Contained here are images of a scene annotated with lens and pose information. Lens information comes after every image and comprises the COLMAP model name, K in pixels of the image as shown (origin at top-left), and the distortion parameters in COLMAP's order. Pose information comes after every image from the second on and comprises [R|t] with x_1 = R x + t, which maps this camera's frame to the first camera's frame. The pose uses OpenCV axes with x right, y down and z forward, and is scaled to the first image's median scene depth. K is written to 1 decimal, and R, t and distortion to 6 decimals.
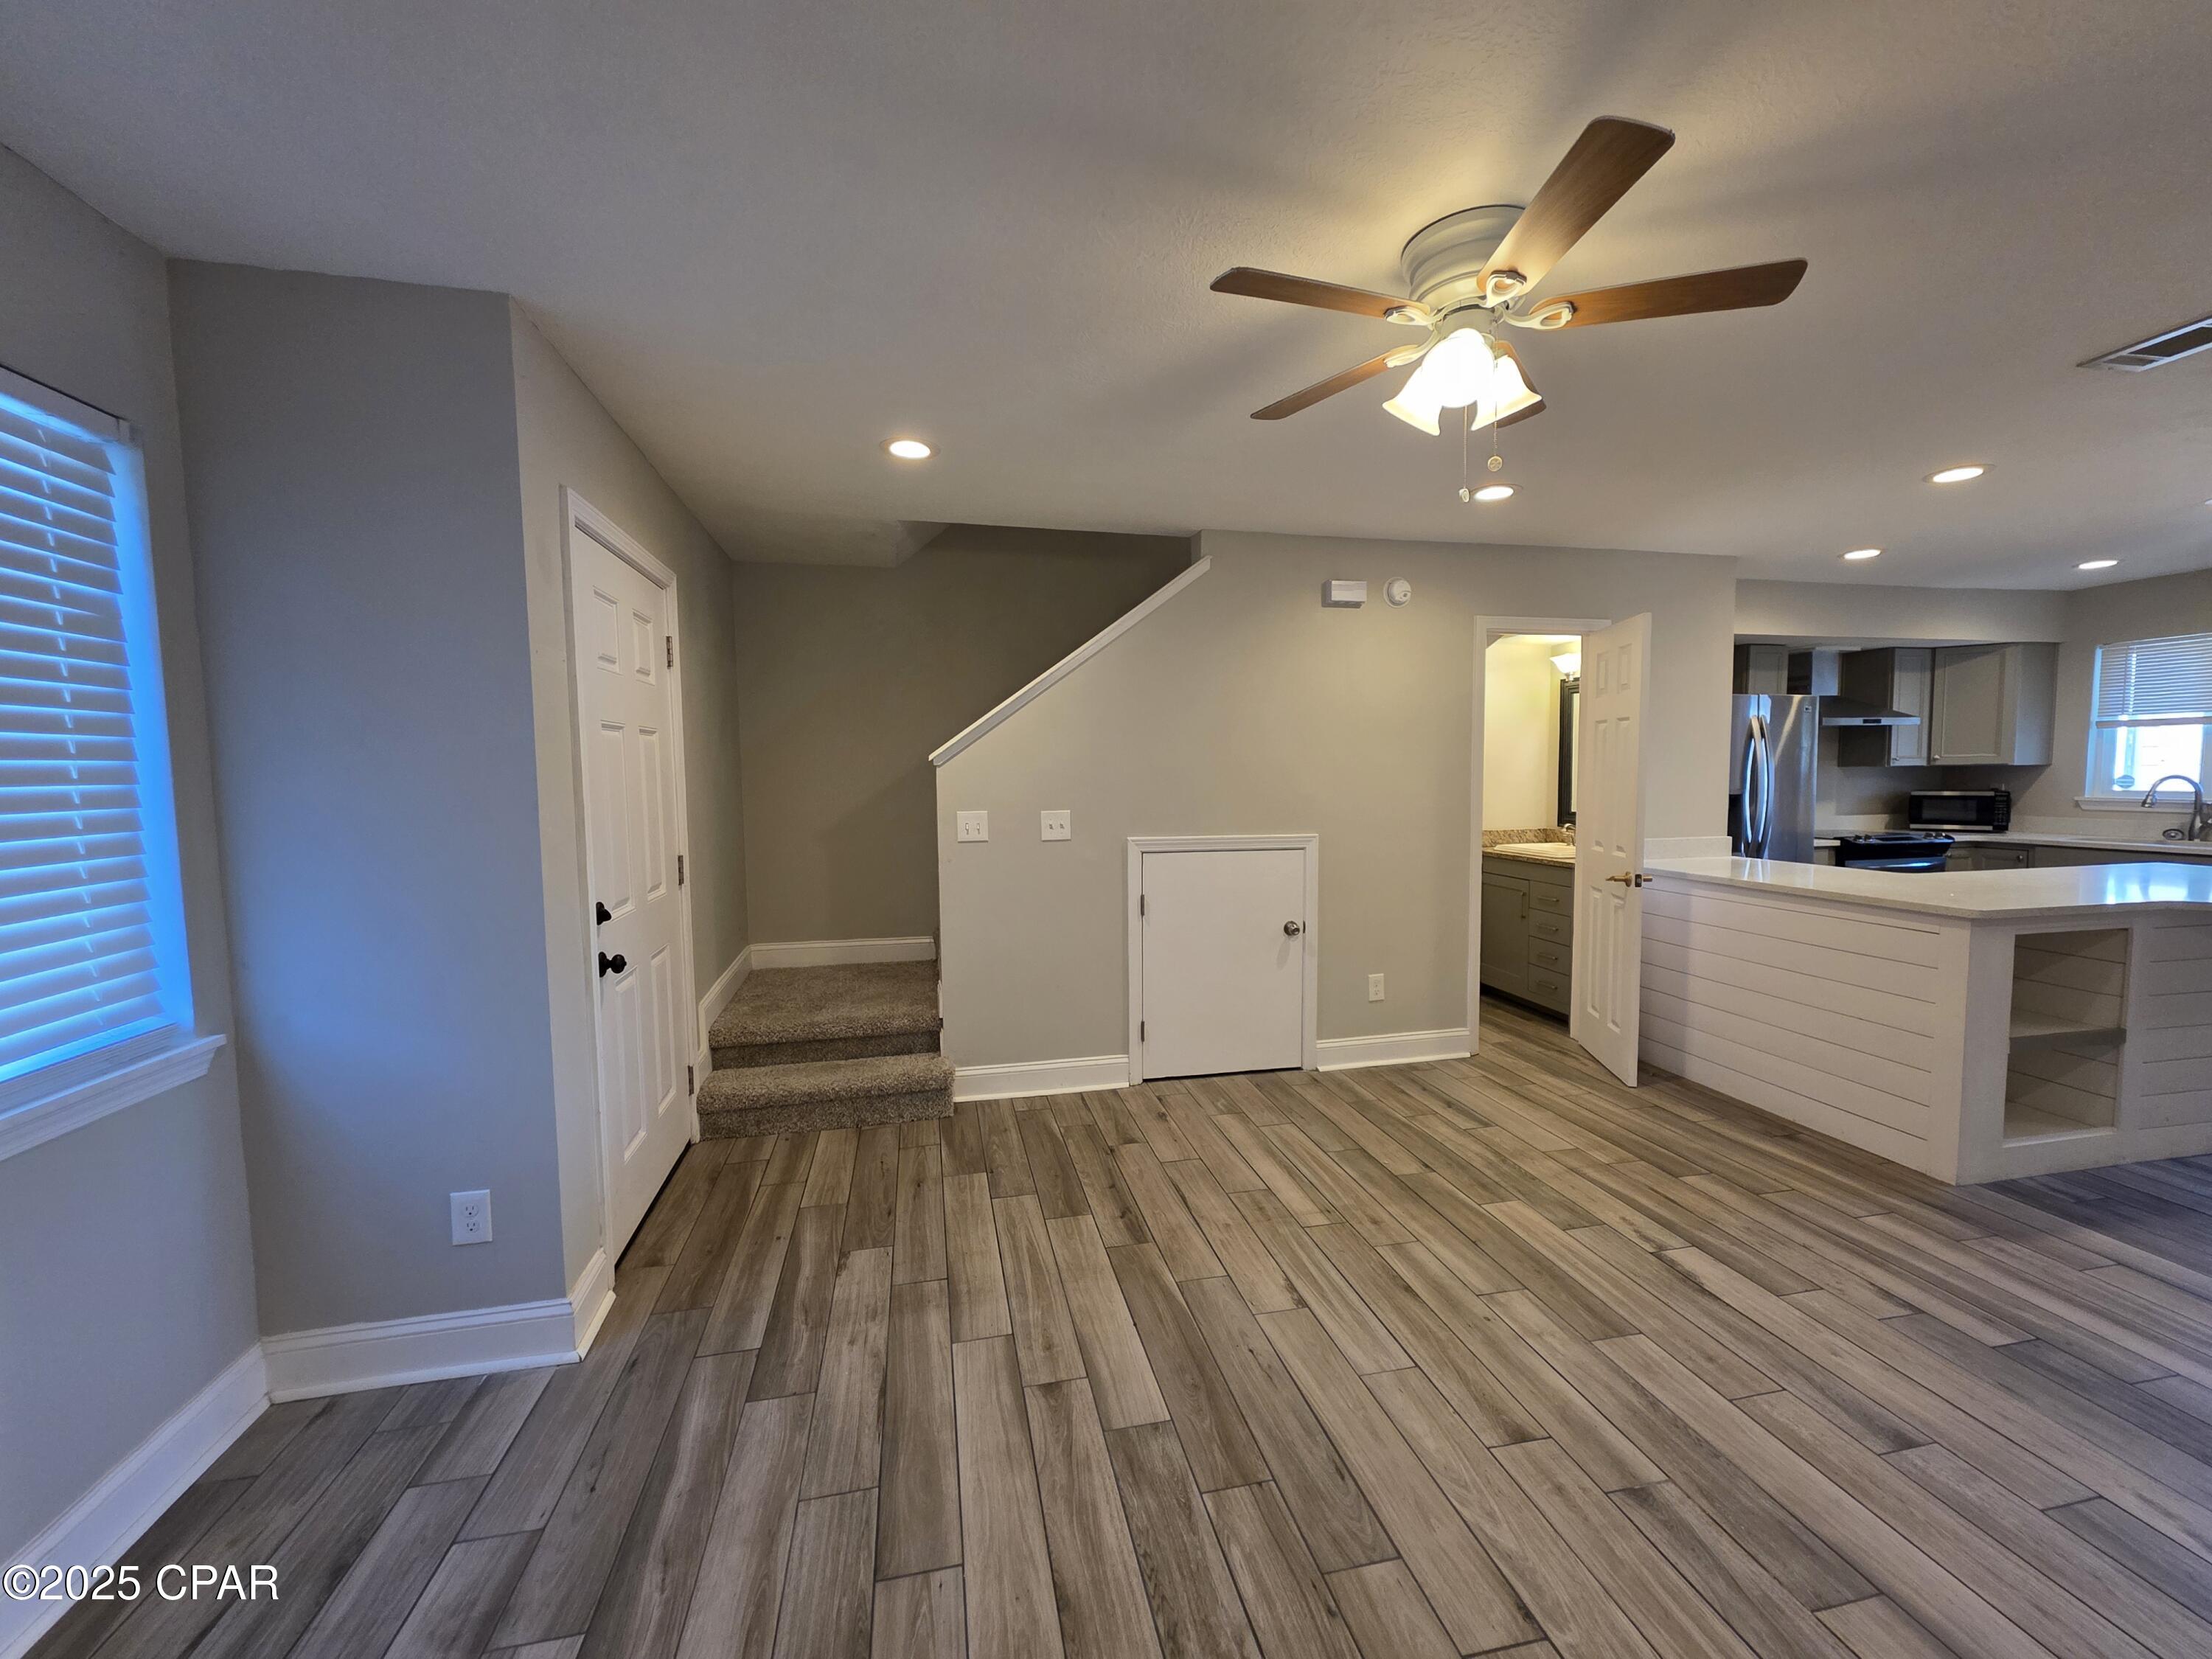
lens RADIAL K [[883.7, 0, 1106.0], [0, 883.7, 829.5], [0, 0, 1]] dist [0.001078, -0.000074]
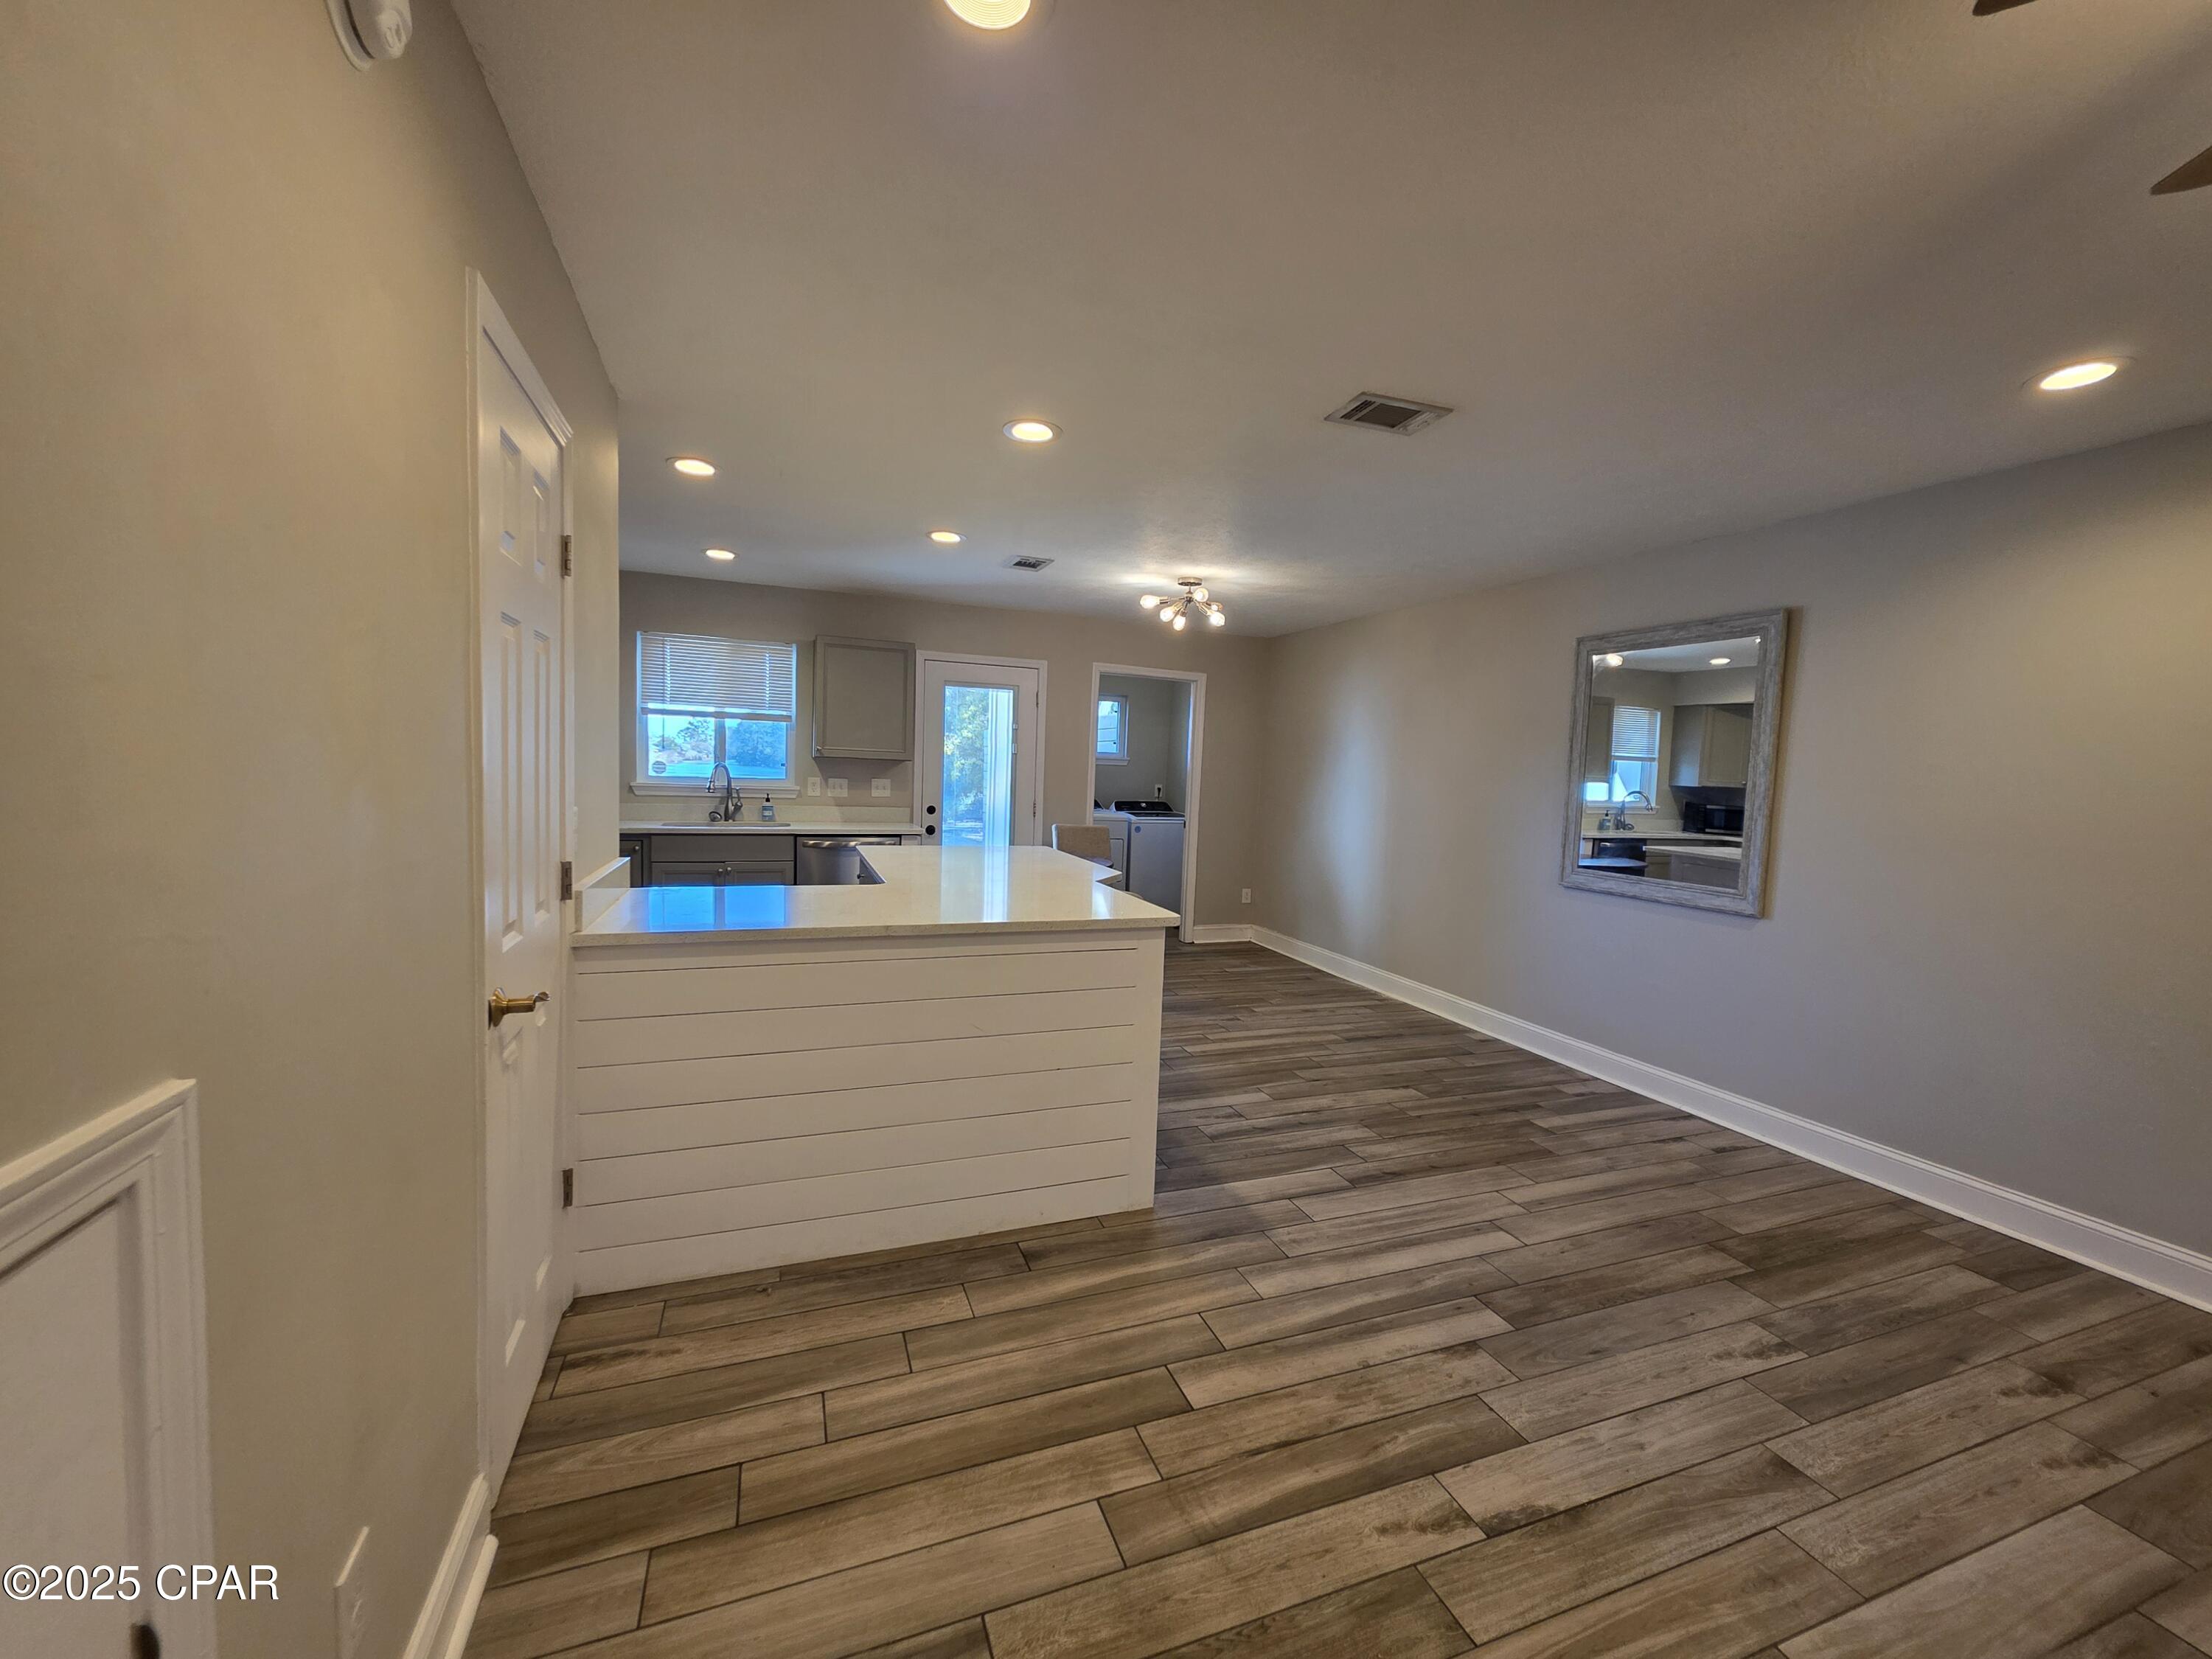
lens RADIAL K [[883.7, 0, 1106.0], [0, 883.7, 829.5], [0, 0, 1]] dist [0.001078, -0.000074]
pose [[-0.159456, -0.063538, 0.985158, 0.062423], [0.028902, 0.997198, 0.068993, -0.071204], [-0.986782, 0.039475, -0.157172, 1.238541]]
